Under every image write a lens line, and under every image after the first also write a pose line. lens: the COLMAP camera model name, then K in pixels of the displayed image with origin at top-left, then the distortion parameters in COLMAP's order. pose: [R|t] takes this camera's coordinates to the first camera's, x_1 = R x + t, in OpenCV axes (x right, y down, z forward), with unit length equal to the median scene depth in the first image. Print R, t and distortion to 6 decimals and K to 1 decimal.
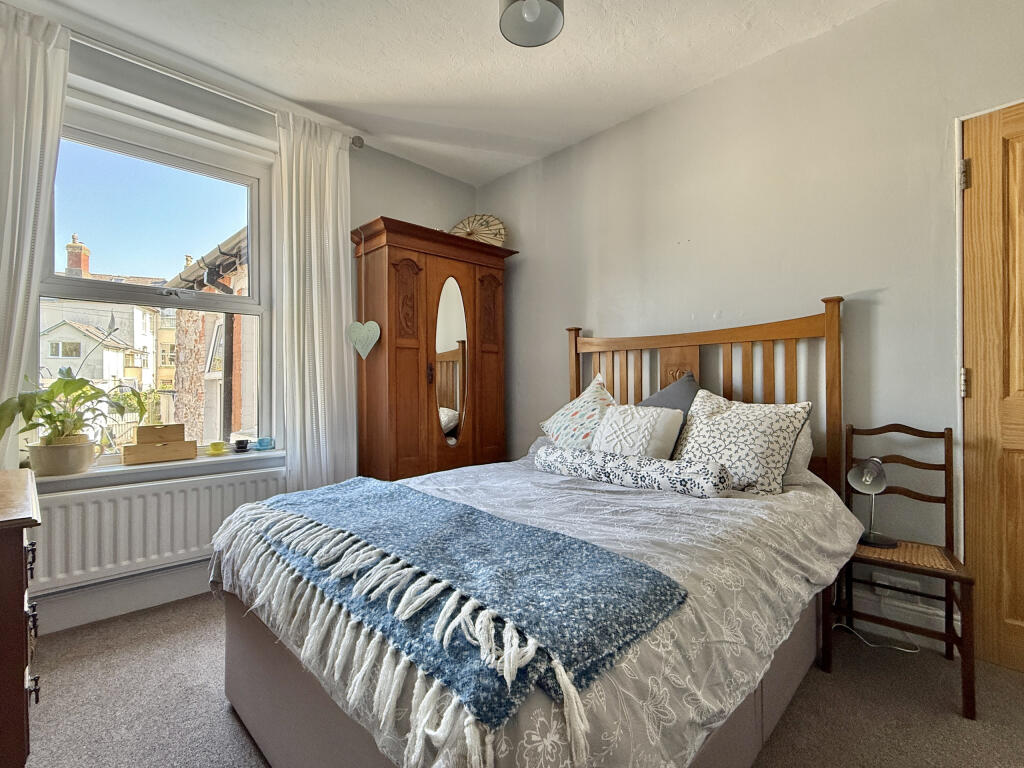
lens RADIAL K [[478.3, 0, 511.5], [0, 478.3, 384.4], [0, 0, 1]] dist [0.004043, -0.000312]
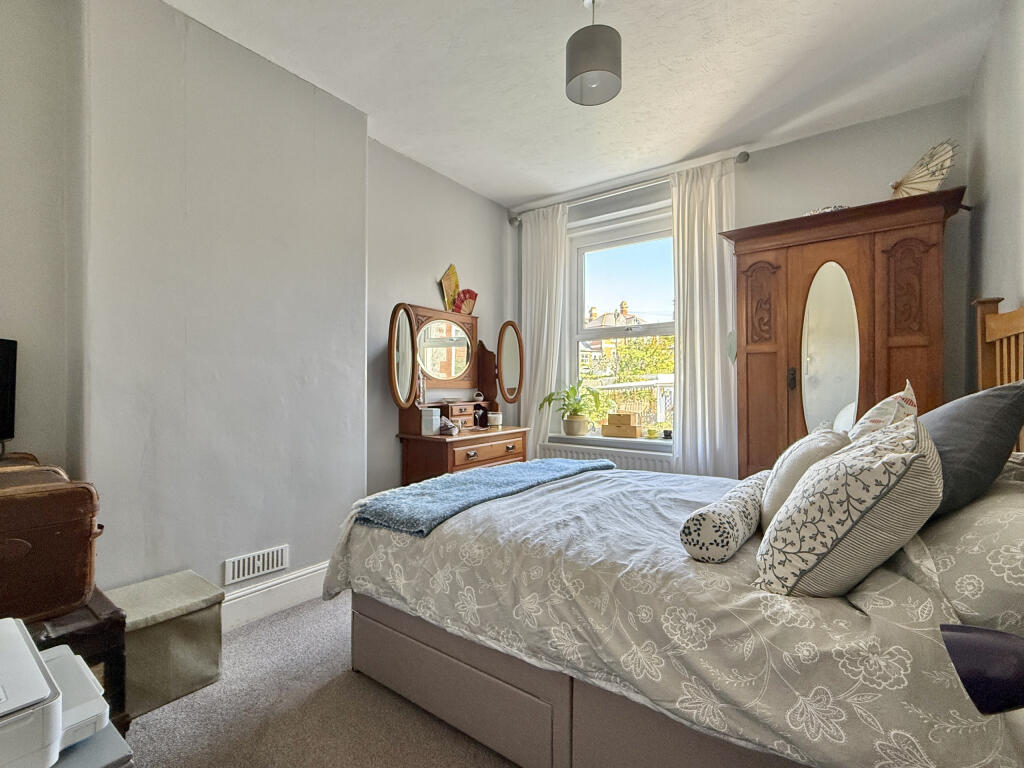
lens RADIAL K [[478.3, 0, 510.8], [0, 478.3, 382.6], [0, 0, 1]] dist [0.004043, -0.000312]
pose [[0.151677, 0.004902, -0.988418, 0.702239], [0.009056, 0.999939, 0.006349, -0.028634], [0.988389, -0.009914, 0.151623, 0.366820]]
